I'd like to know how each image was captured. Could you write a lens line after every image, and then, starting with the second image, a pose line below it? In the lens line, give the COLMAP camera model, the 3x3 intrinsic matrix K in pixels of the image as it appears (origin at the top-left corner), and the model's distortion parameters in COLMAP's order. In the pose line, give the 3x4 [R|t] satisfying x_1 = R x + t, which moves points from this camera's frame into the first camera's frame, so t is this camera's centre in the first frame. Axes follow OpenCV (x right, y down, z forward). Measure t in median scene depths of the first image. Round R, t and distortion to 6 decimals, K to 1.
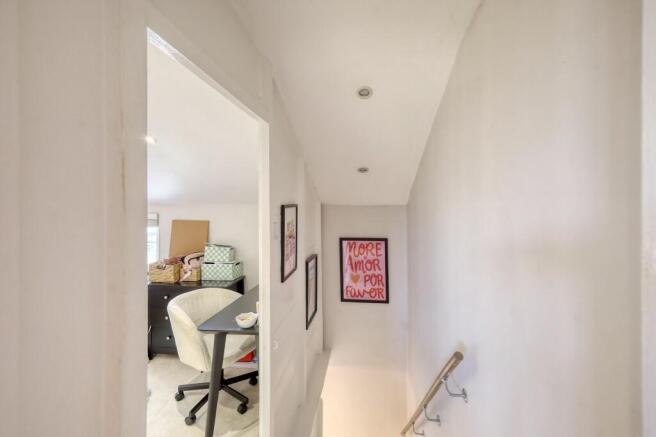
lens RADIAL K [[281.8, 0, 331.6], [0, 281.8, 217.8], [0, 0, 1]] dist [0.002934, 0.000153]
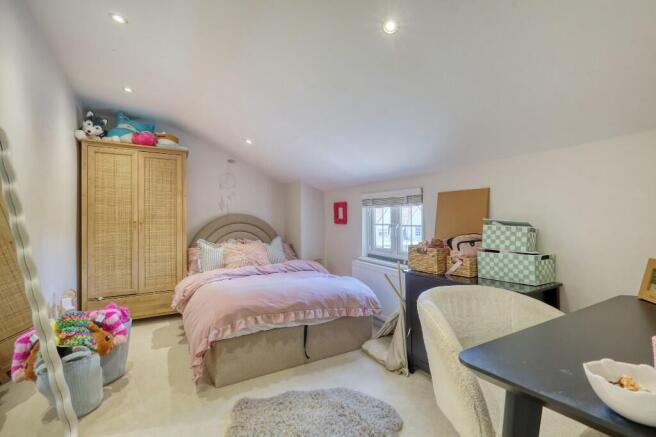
lens RADIAL K [[281.8, 0, 331.6], [0, 281.8, 217.8], [0, 0, 1]] dist [0.002934, 0.000153]
pose [[0.603508, -0.031474, -0.796736, -0.151122], [-0.017134, 0.998478, -0.052423, 0.127204], [0.797173, 0.045289, 0.602050, 0.350835]]
